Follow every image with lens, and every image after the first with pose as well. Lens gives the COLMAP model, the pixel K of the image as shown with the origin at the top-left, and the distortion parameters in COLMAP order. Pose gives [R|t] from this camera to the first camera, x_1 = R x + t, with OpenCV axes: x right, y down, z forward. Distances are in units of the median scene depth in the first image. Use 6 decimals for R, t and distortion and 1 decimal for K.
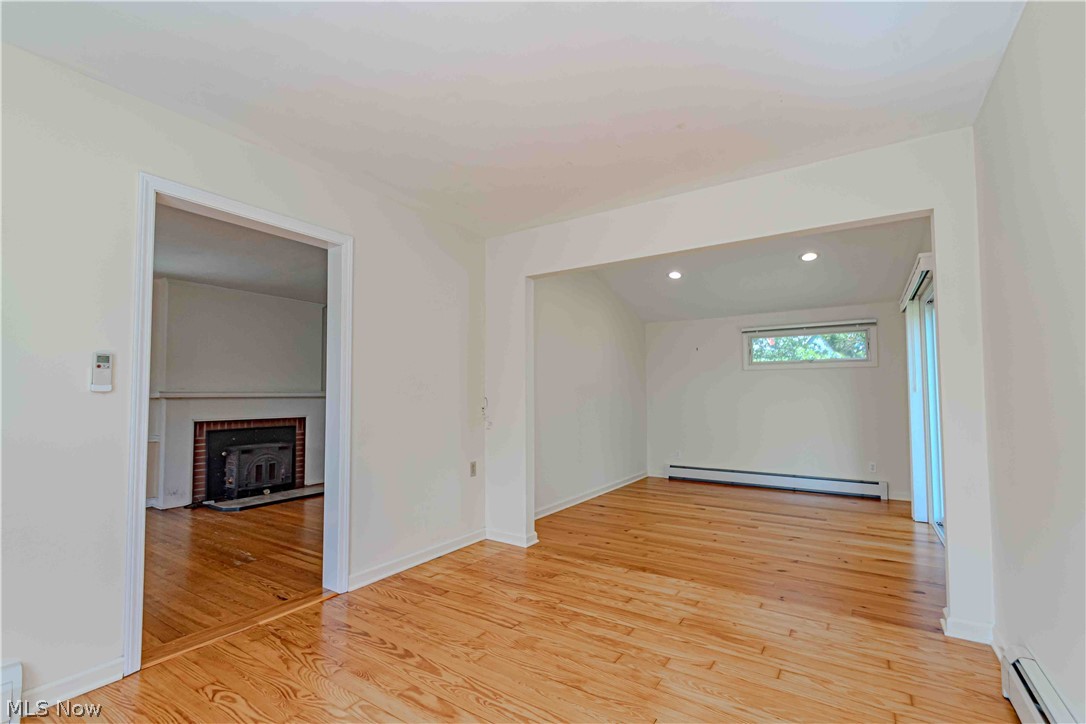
lens RADIAL K [[480.2, 0, 541.5], [0, 480.2, 372.5], [0, 0, 1]] dist [0.000829, -0.000165]
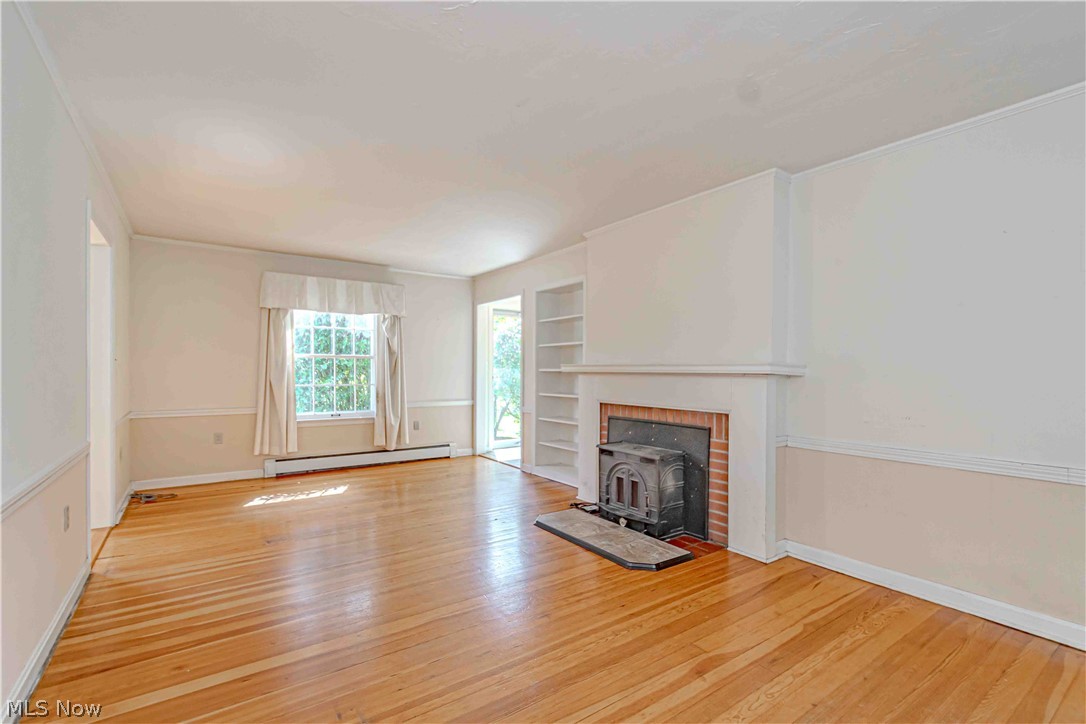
lens RADIAL K [[480.2, 0, 541.5], [0, 480.2, 372.5], [0, 0, 1]] dist [0.000829, -0.000165]
pose [[-0.369124, 0.005442, -0.929364, 0.048040], [0.039923, 0.999153, -0.010006, 0.053288], [0.928522, -0.040796, -0.369029, 1.119638]]
